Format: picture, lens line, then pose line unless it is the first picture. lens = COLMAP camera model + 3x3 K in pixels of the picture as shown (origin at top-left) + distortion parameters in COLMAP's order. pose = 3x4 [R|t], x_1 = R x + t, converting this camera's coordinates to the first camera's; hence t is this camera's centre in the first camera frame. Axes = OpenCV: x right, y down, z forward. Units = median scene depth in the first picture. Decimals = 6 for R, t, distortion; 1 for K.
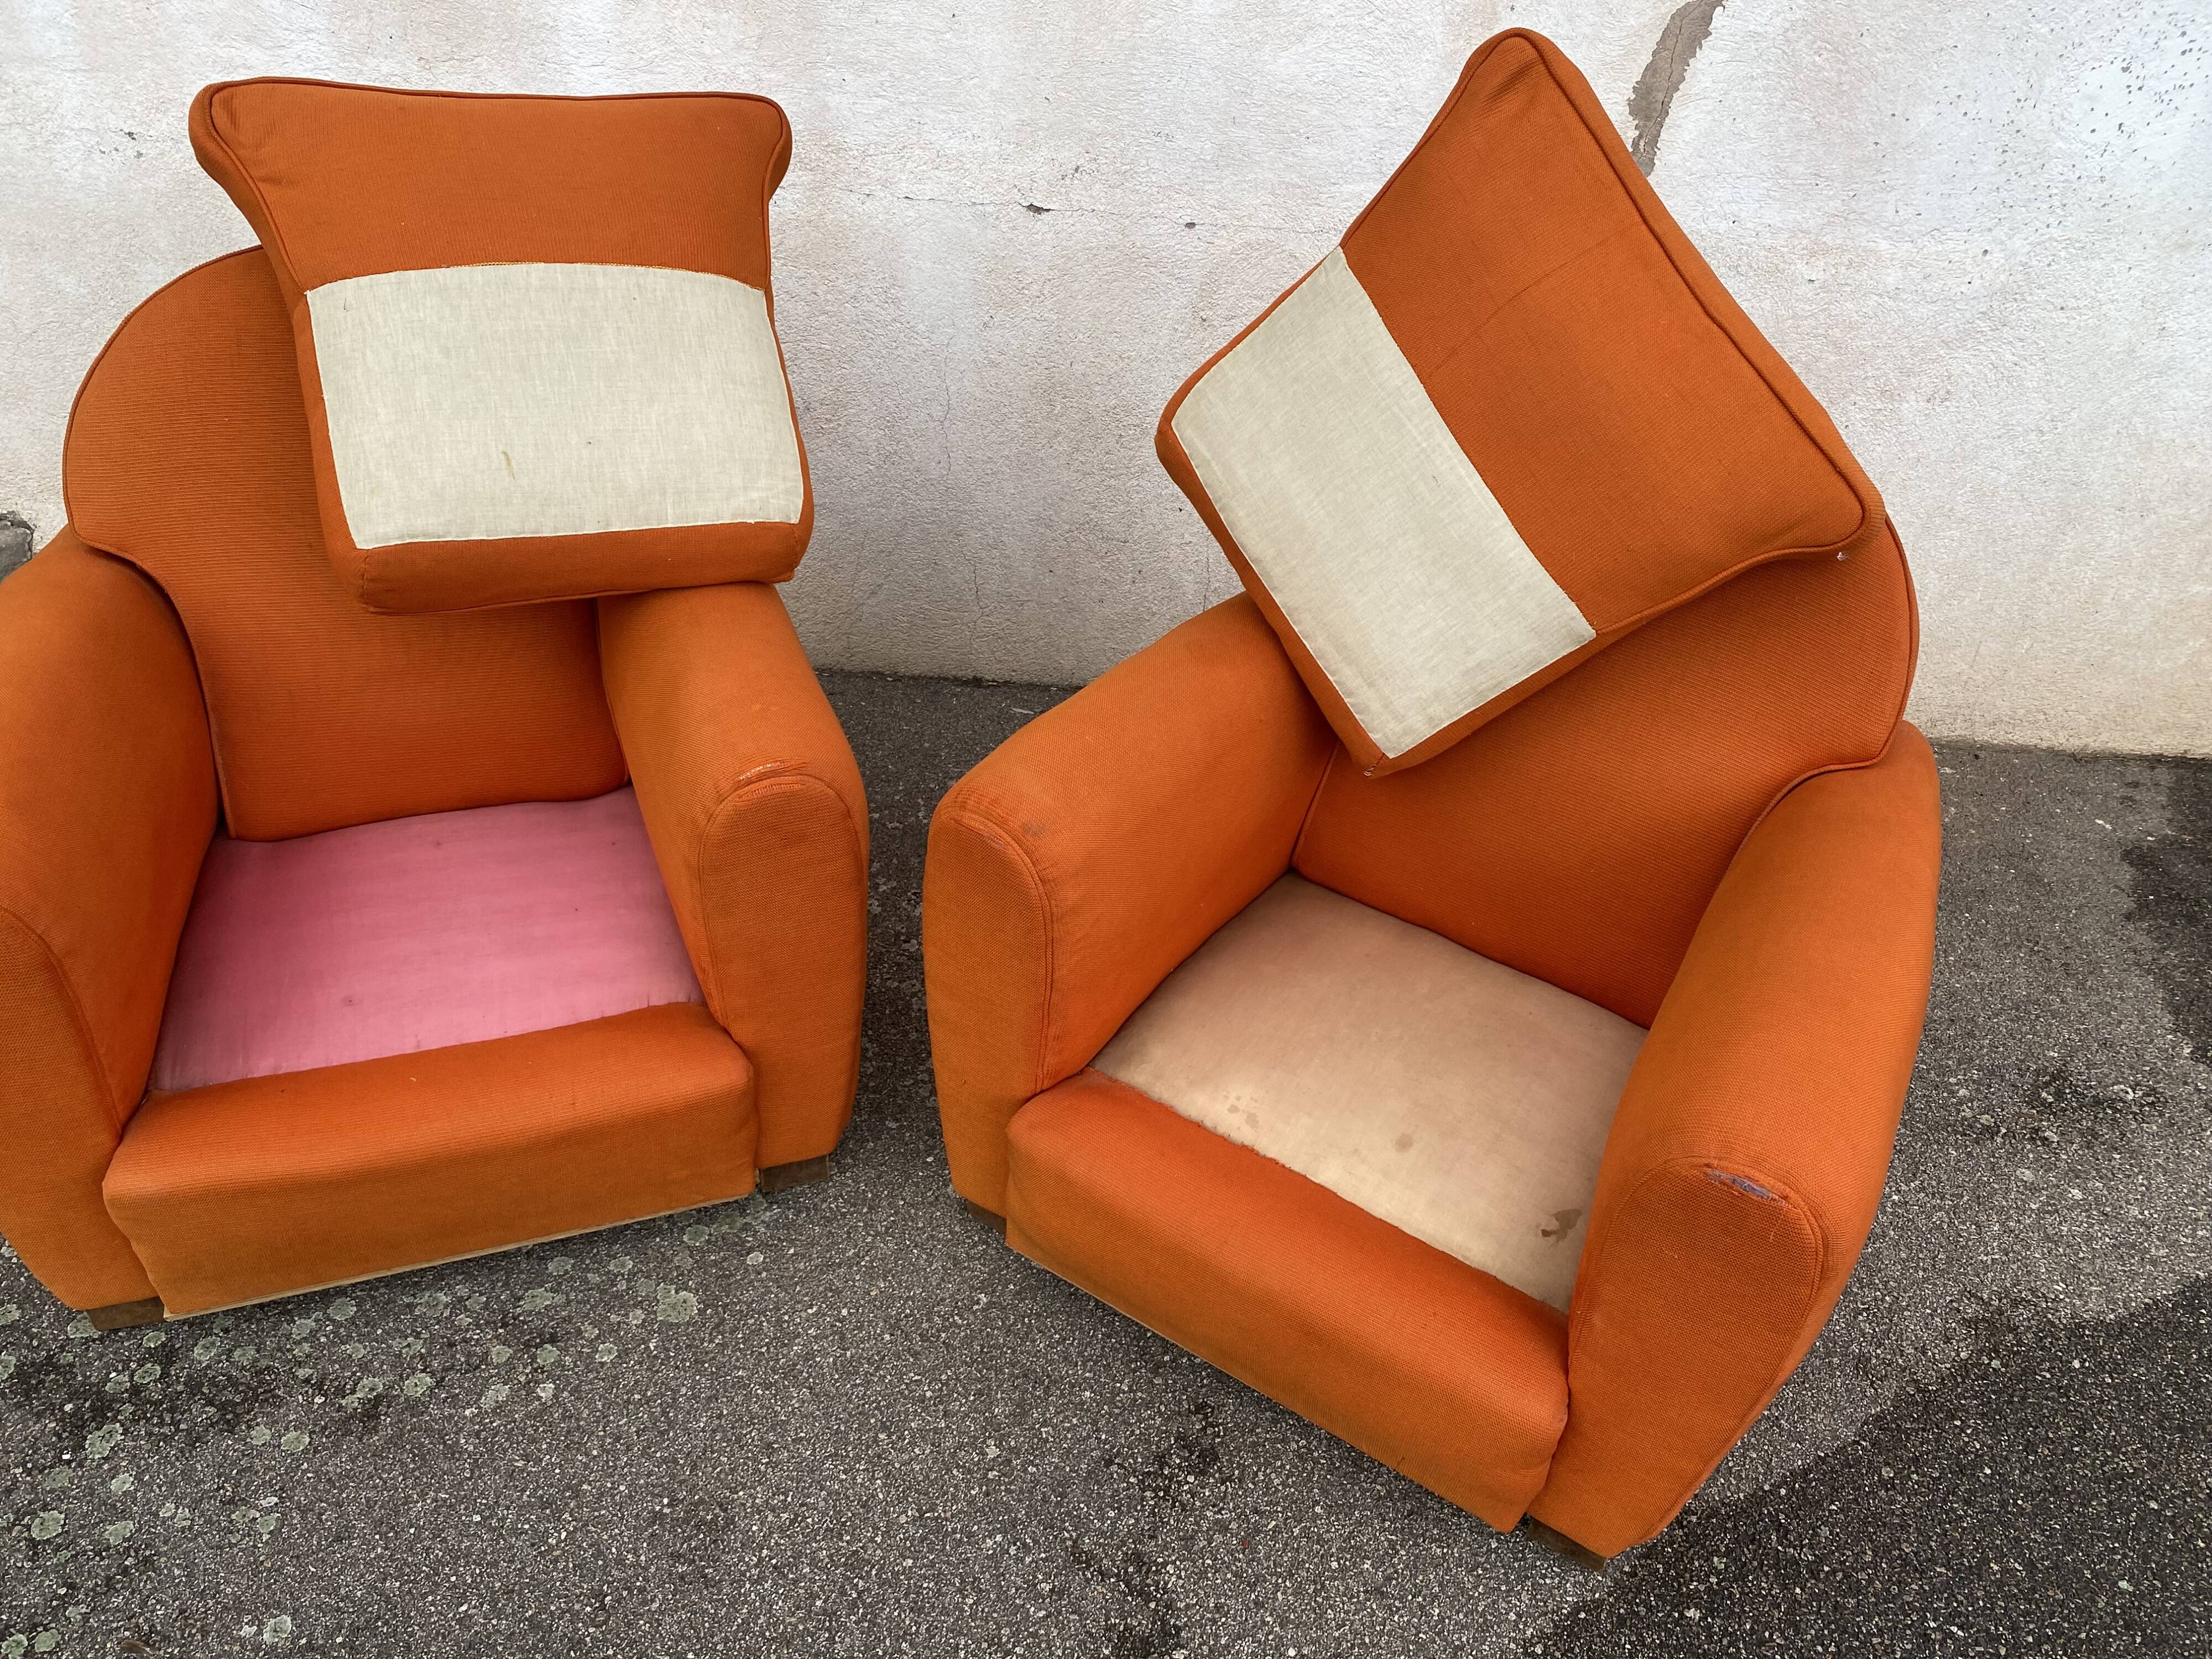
lens RADIAL K [[1664.7, 0, 1115.5], [0, 1664.7, 842.7], [0, 0, 1]] dist [0.008365, -0.006928]
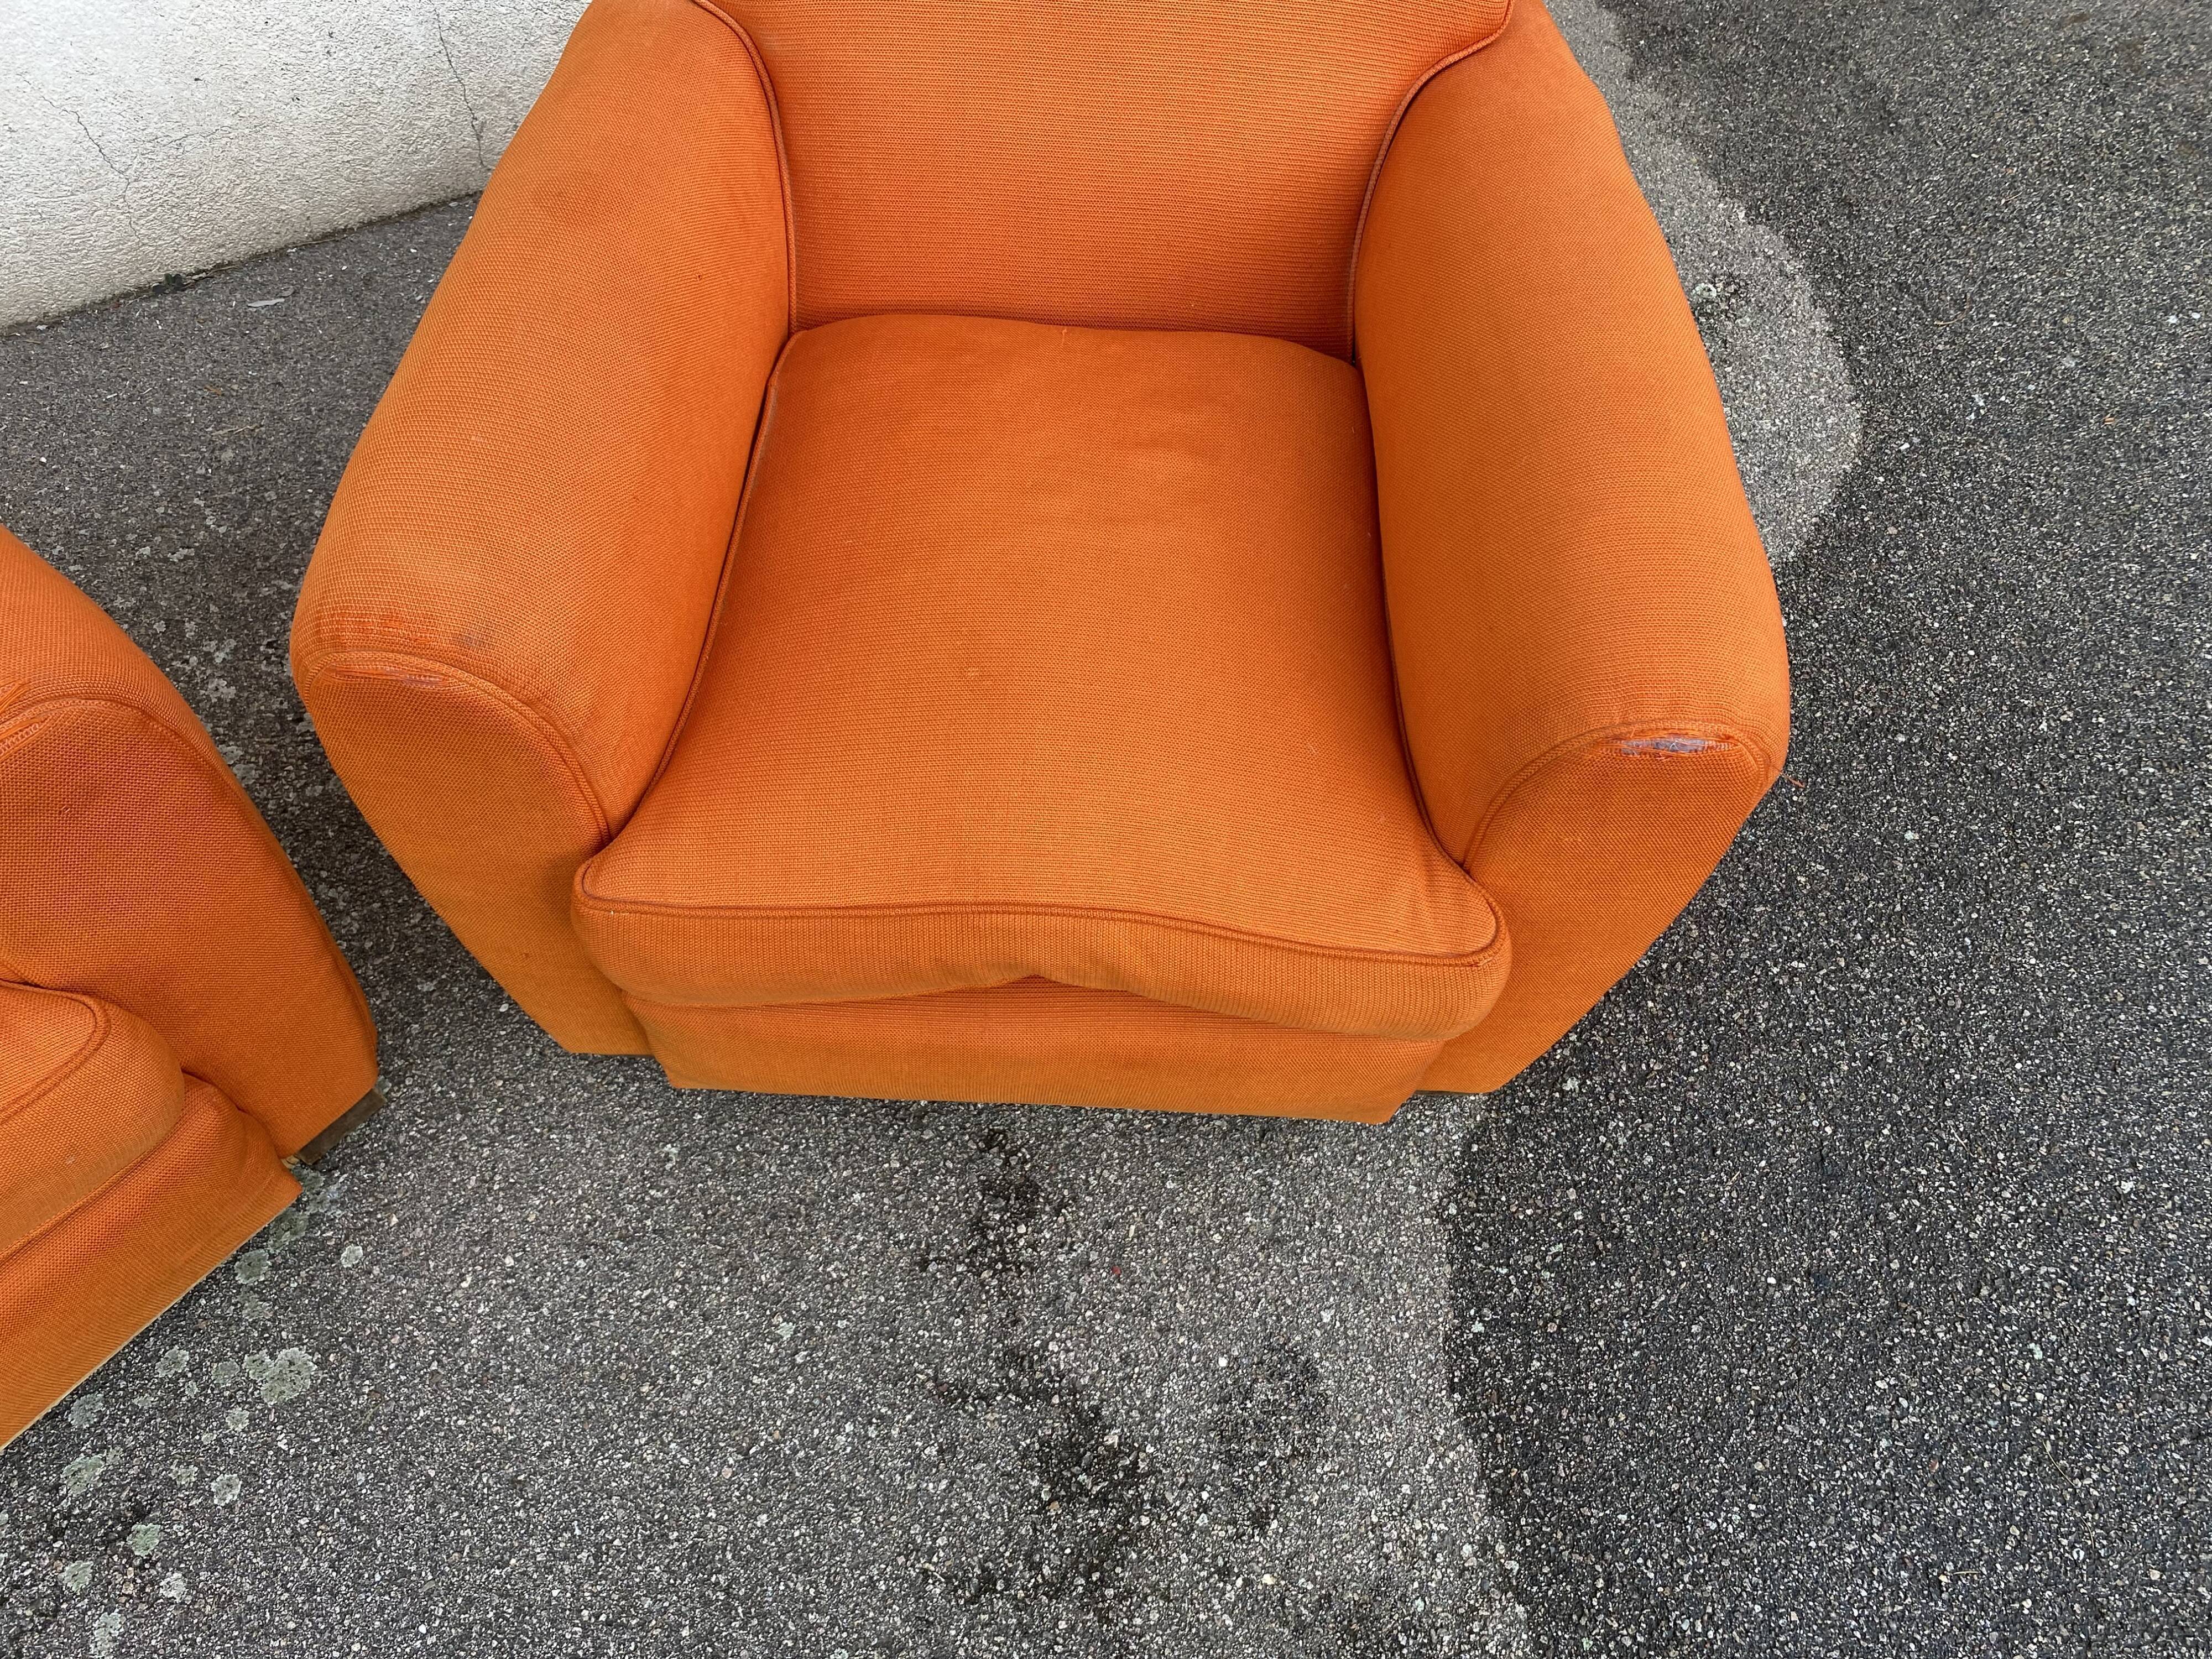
lens RADIAL K [[1667.5, 0, 1097.5], [0, 1667.5, 812.9], [0, 0, 1]] dist [0.007361, -0.003639]
pose [[0.865479, -0.444715, 0.230595, -0.019403], [0.327991, 0.850994, 0.410160, -0.112526], [-0.378639, -0.279352, 0.882380, 0.313240]]
